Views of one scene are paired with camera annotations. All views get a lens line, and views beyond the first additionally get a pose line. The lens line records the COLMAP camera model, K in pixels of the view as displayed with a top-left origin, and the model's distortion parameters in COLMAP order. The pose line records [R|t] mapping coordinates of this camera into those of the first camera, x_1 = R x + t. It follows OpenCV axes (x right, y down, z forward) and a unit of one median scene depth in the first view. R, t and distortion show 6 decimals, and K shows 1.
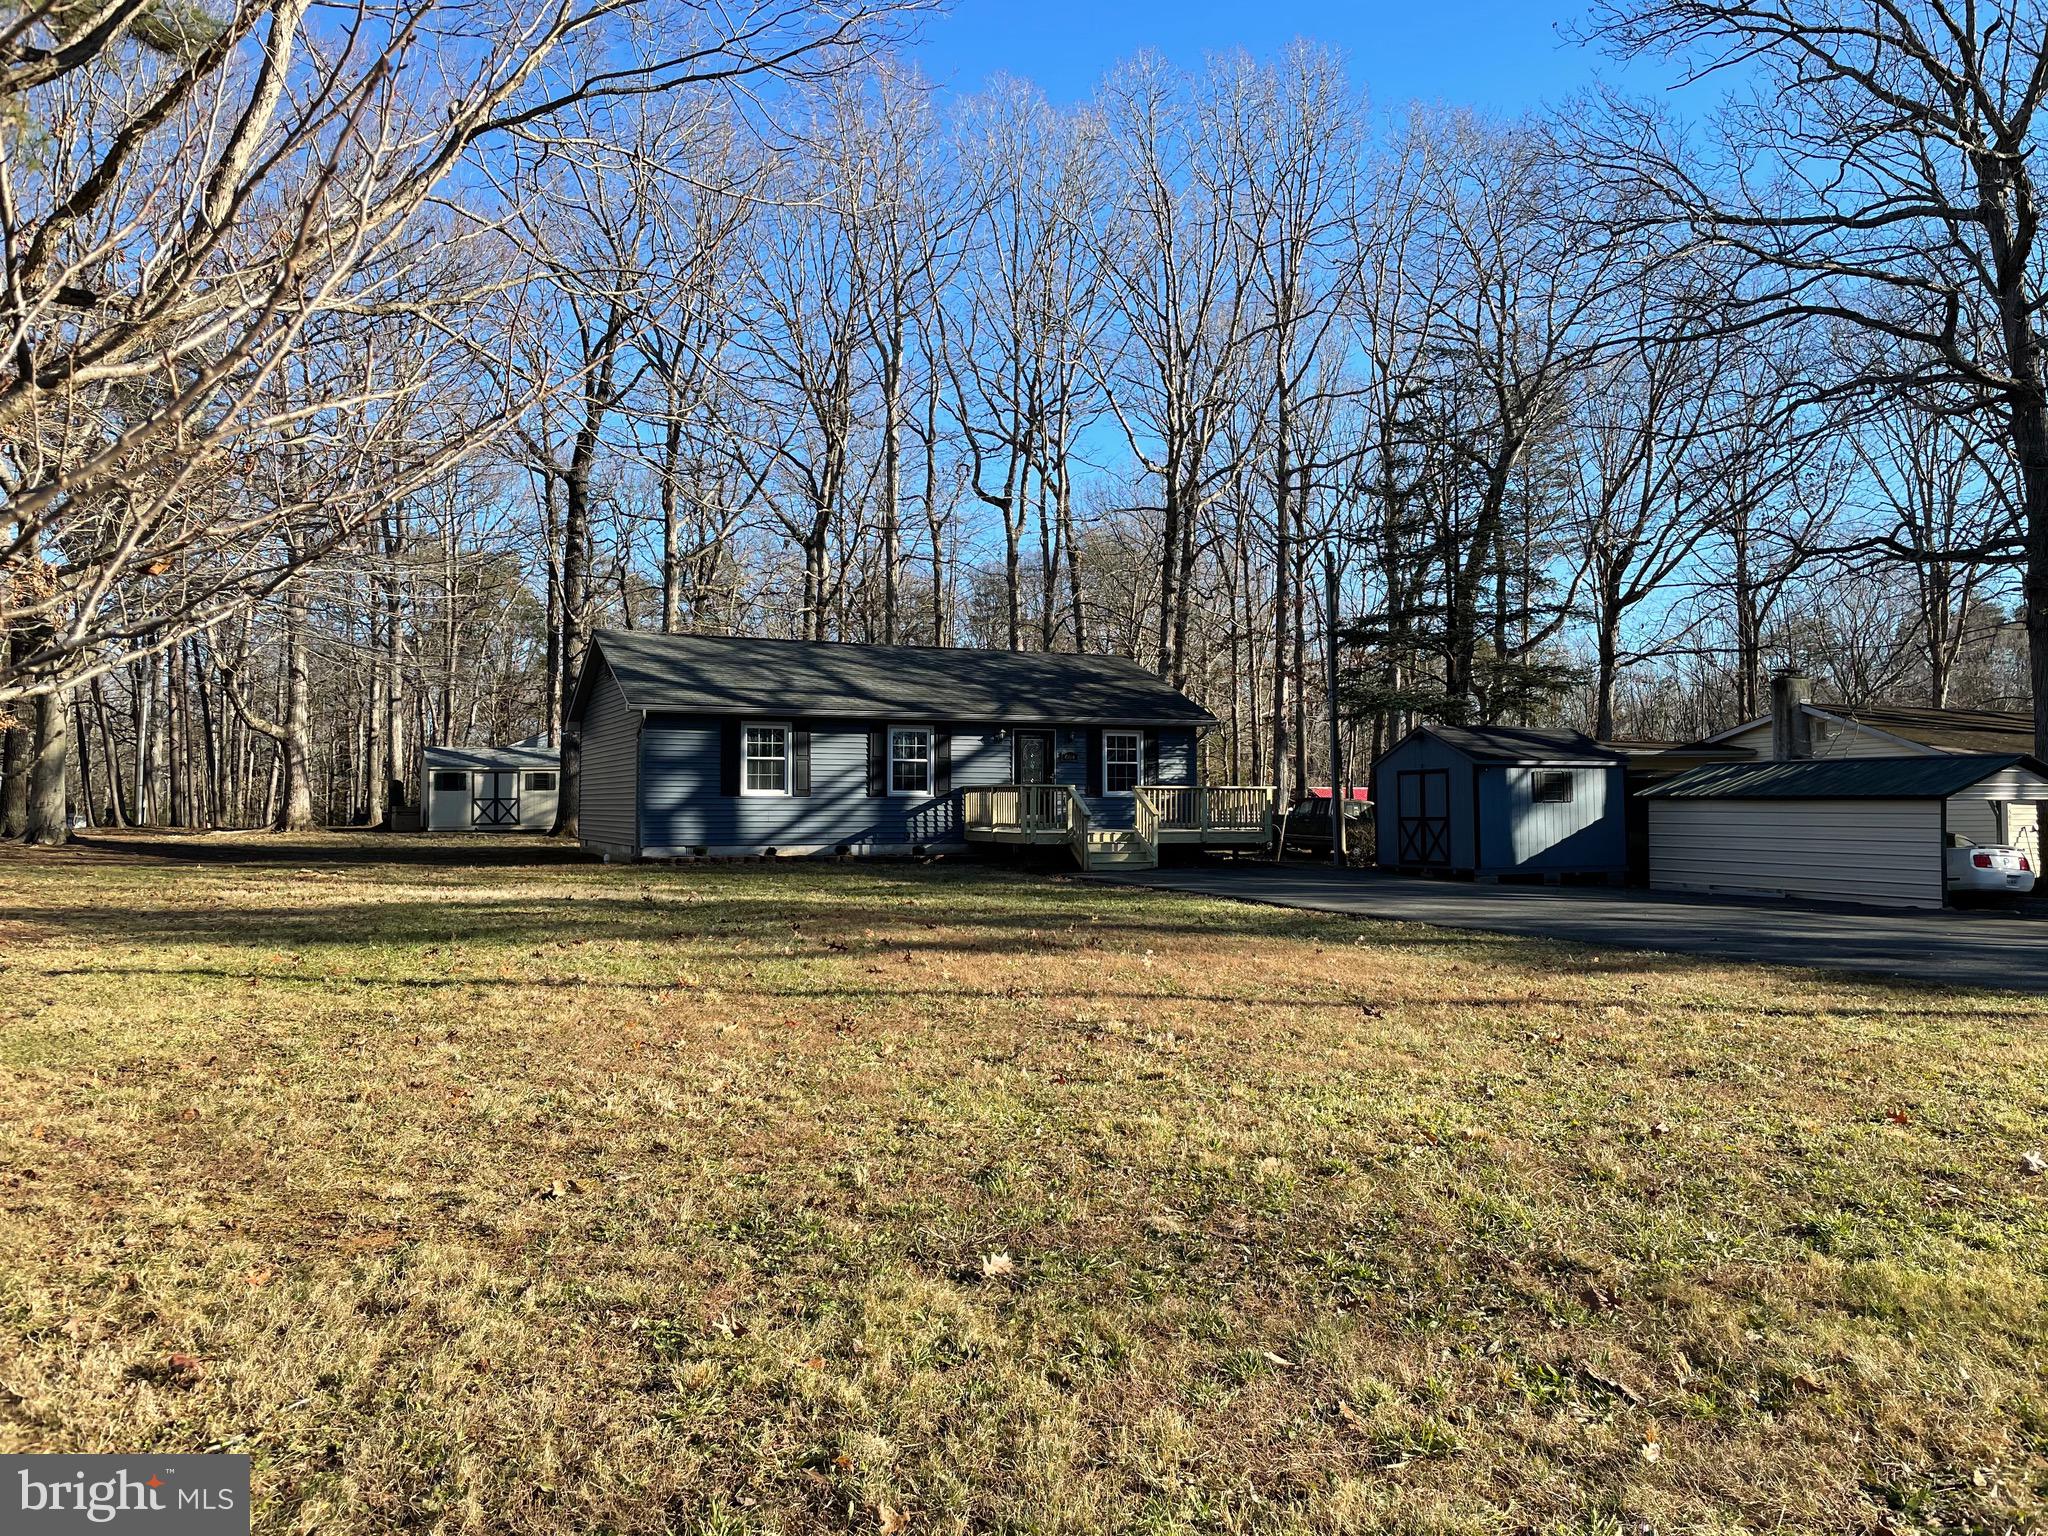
lens RADIAL K [[1551.2, 0, 1033.4], [0, 1551.2, 779.4], [0, 0, 1]] dist [0.061505, -0.076525]
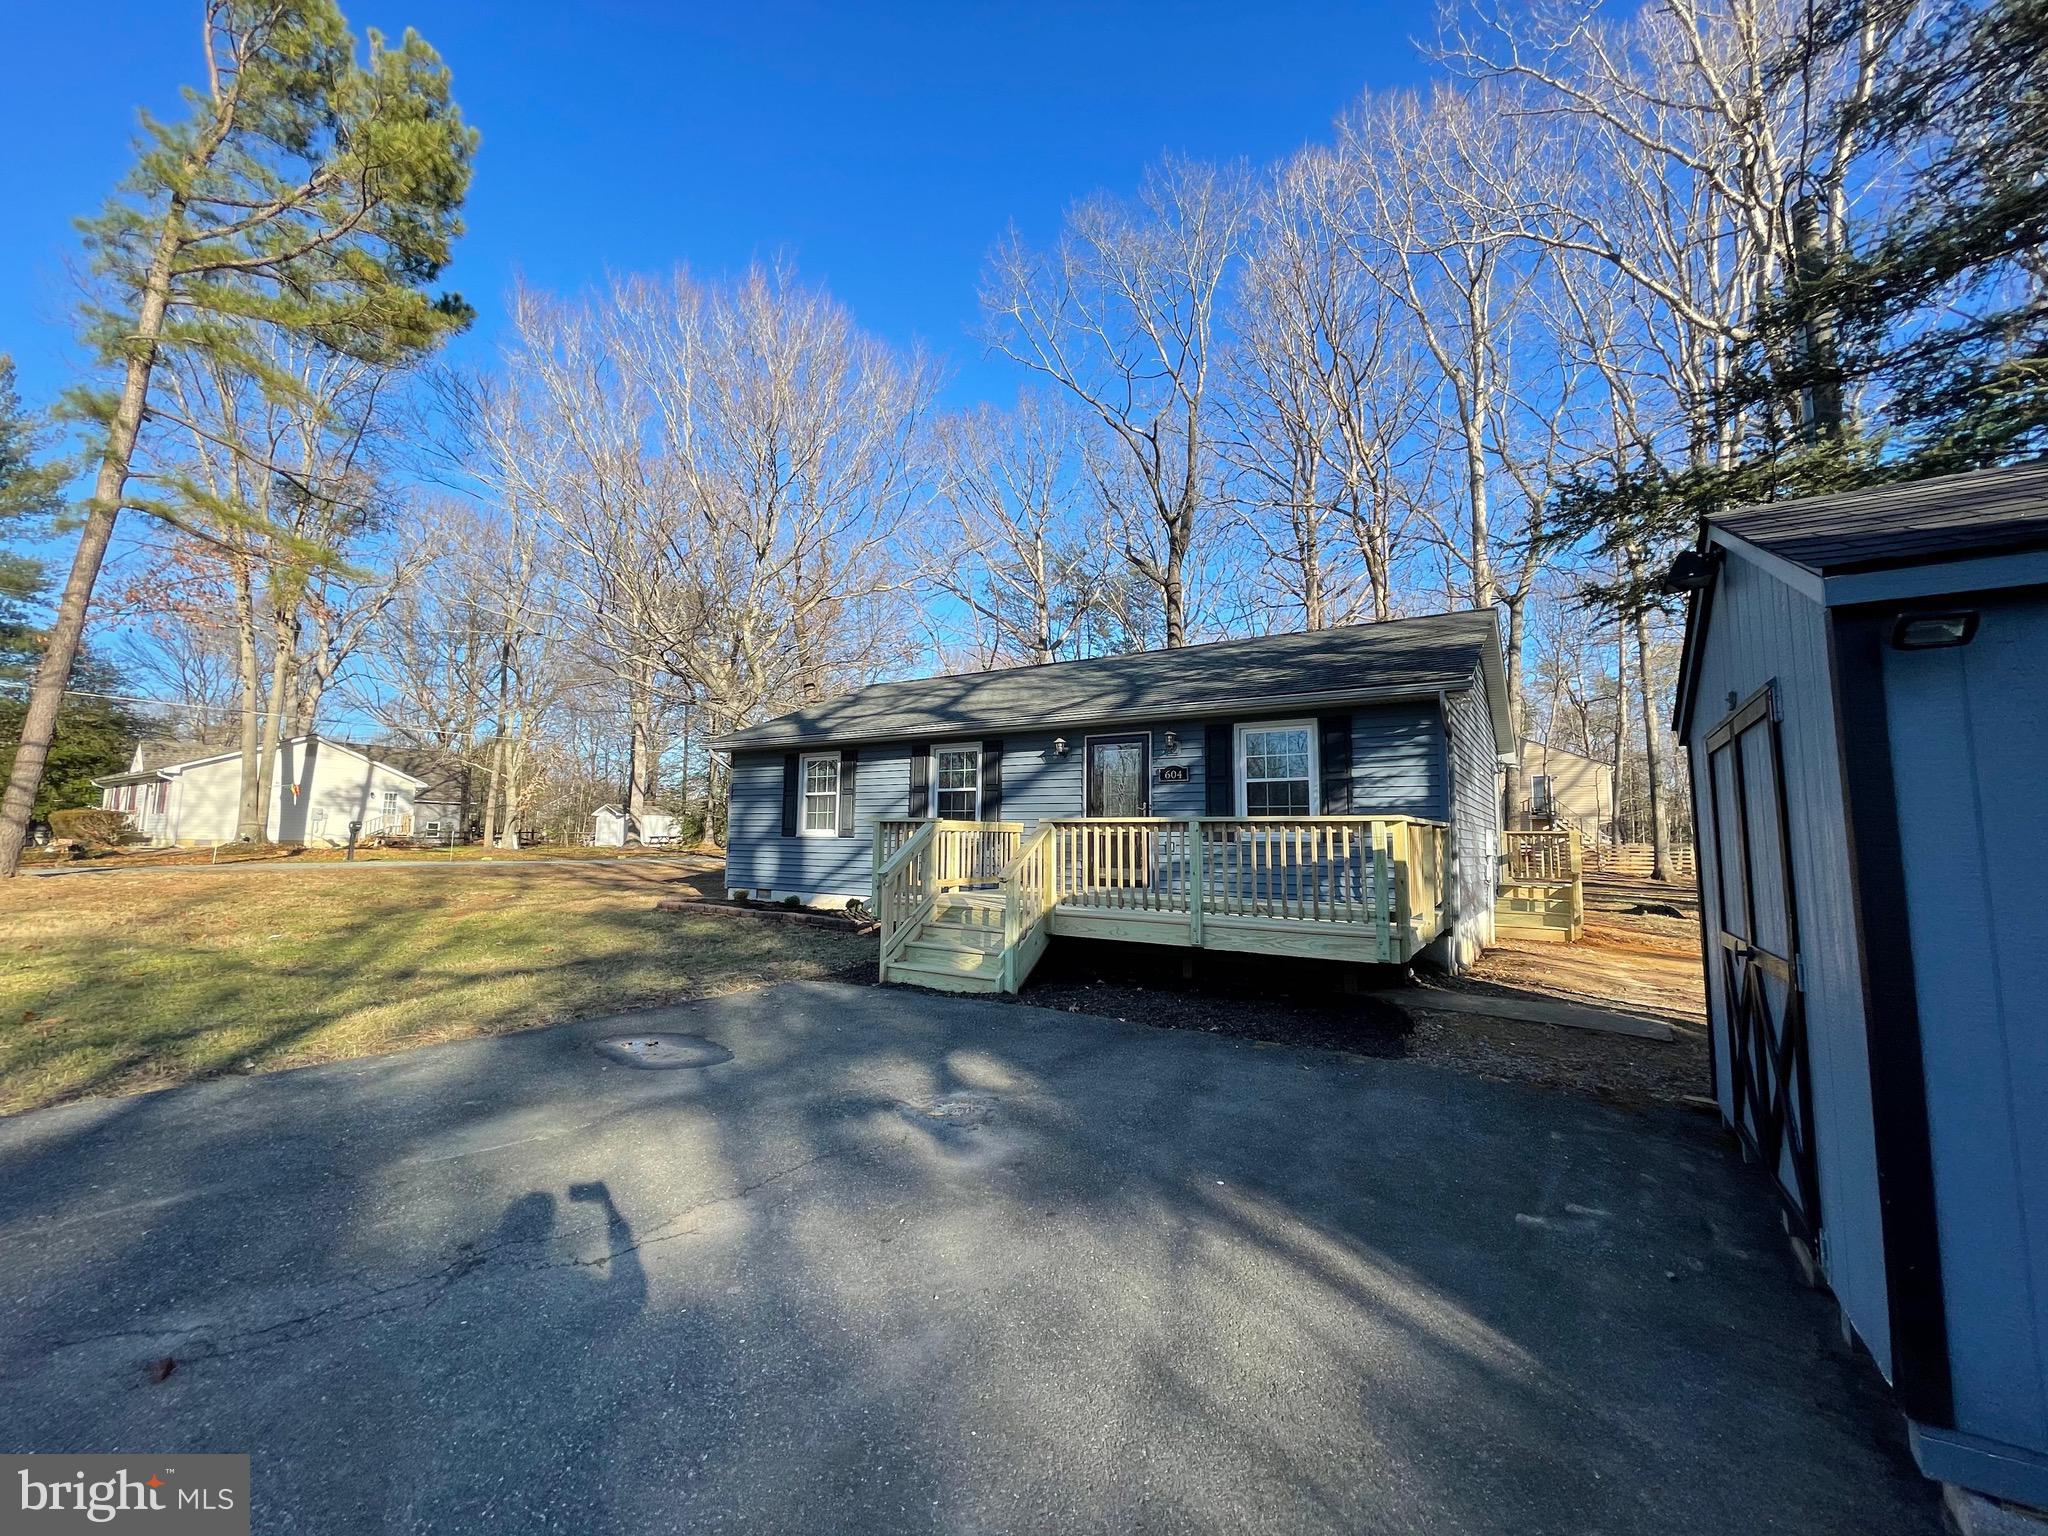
lens RADIAL K [[822.0, 0, 1020.9], [0, 822.0, 763.4], [0, 0, 1]] dist [-0.002607, 0.000044]
pose [[0.539008, -0.071464, -0.839263, 0.279417], [0.005419, 0.996668, -0.081387, 0.008388], [0.842283, 0.039321, 0.537599, 0.821752]]
